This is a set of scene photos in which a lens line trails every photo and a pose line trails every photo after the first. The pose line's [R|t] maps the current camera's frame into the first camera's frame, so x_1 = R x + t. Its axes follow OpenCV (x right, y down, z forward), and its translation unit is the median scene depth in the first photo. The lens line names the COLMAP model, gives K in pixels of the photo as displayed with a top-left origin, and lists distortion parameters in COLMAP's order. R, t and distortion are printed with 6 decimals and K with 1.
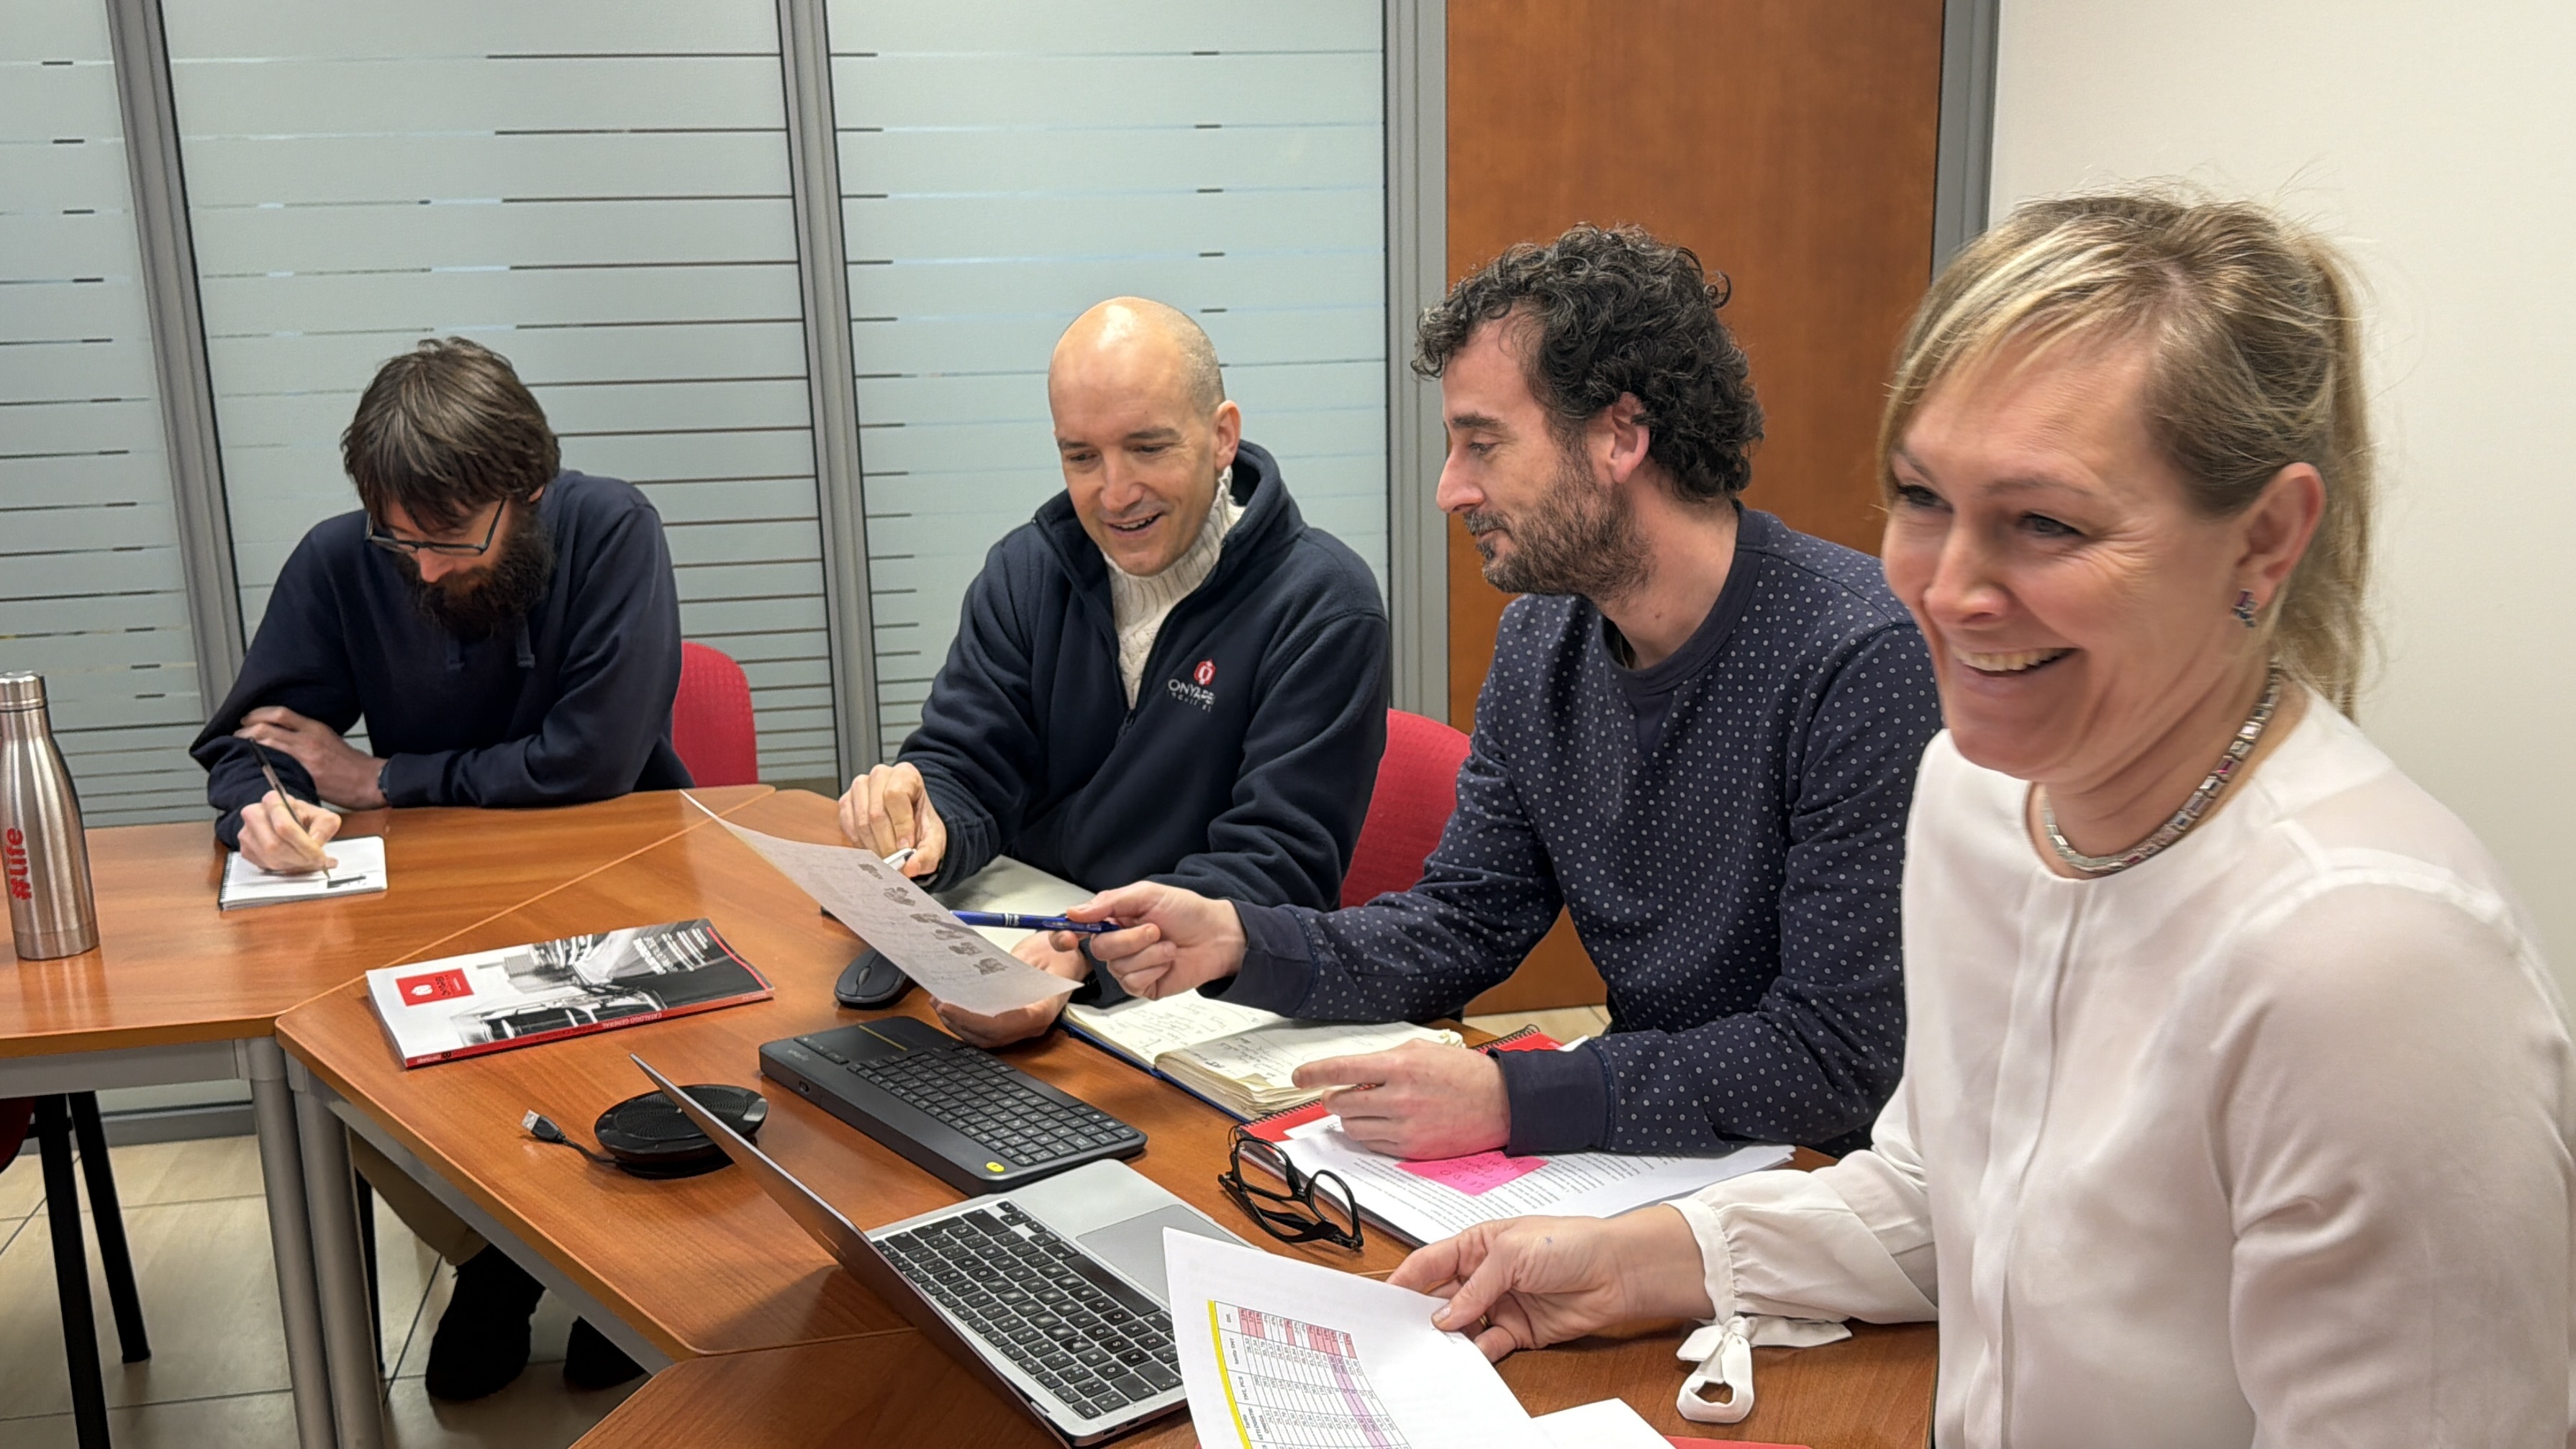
lens RADIAL K [[2197.2, 0, 1288.0], [0, 2197.2, 724.5], [0, 0, 1]] dist [-0.064999, 0.004587]
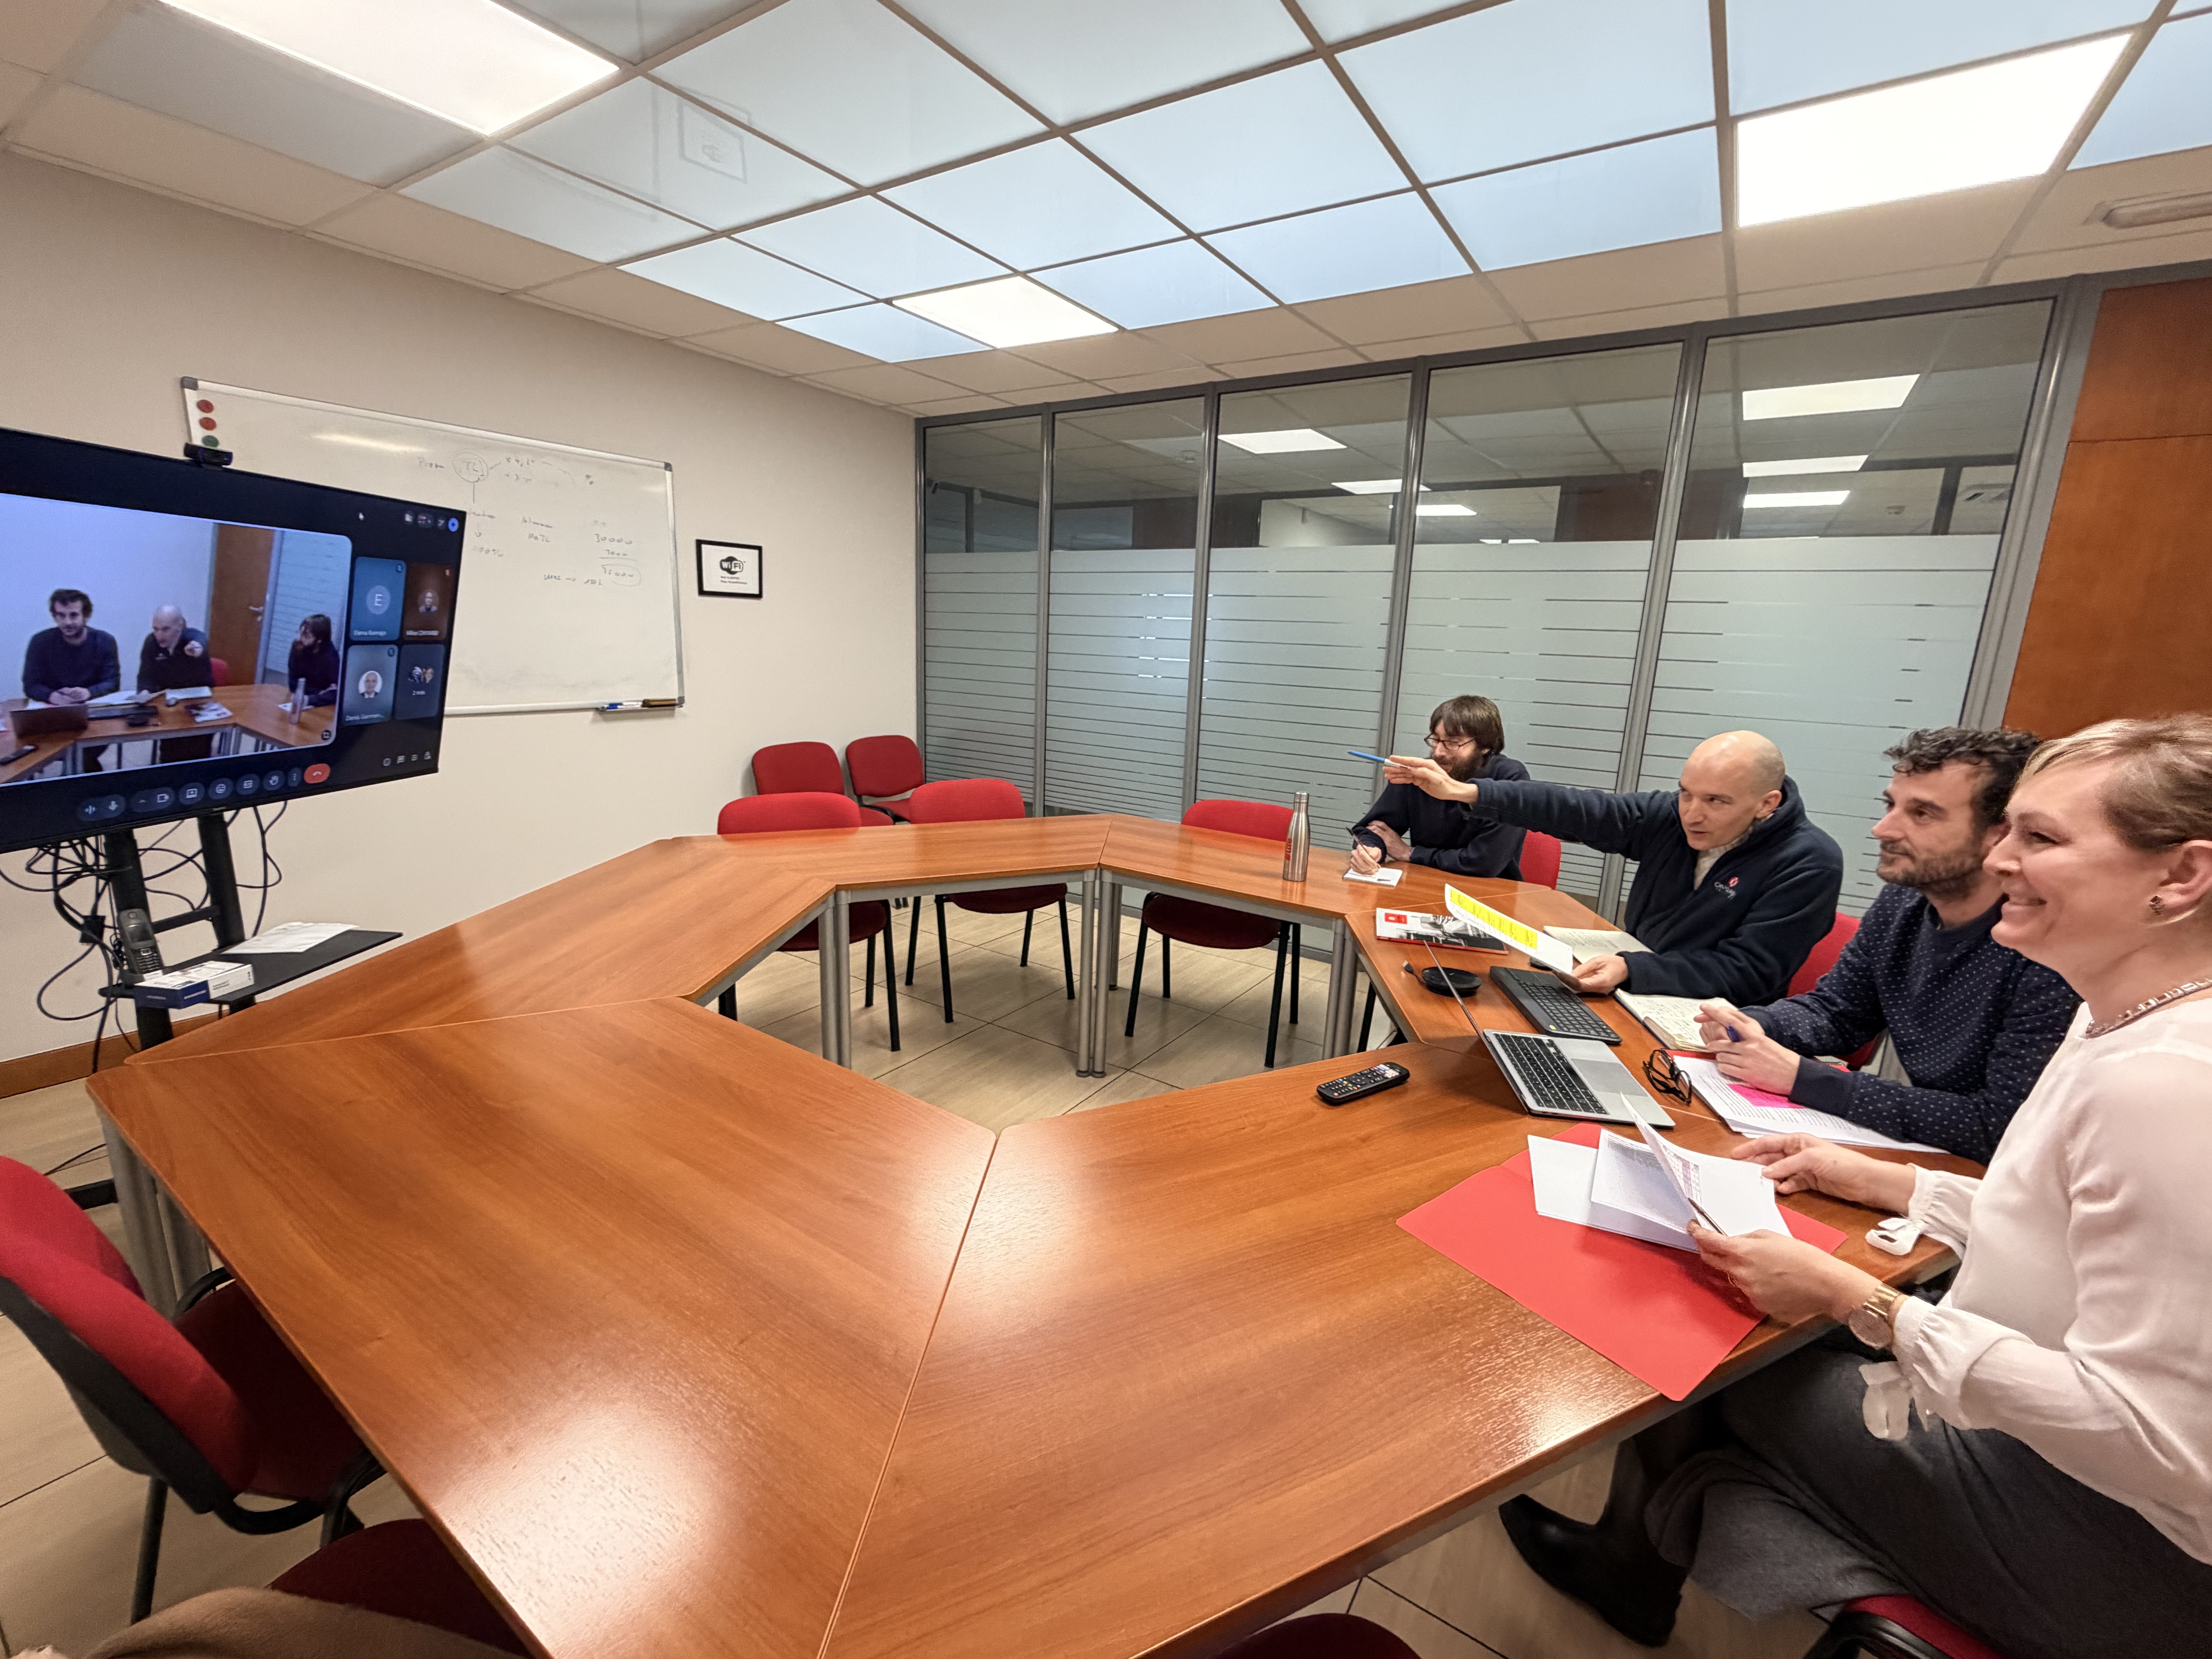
lens RADIAL K [[901.0, 0, 1106.0], [0, 901.0, 829.5], [0, 0, 1]] dist [-0.000422, -0.000054]
pose [[0.692609, 0.201352, -0.692640, 0.172936], [-0.212719, 0.974560, 0.070598, -0.003250], [0.689234, 0.098441, 0.717820, -0.194784]]
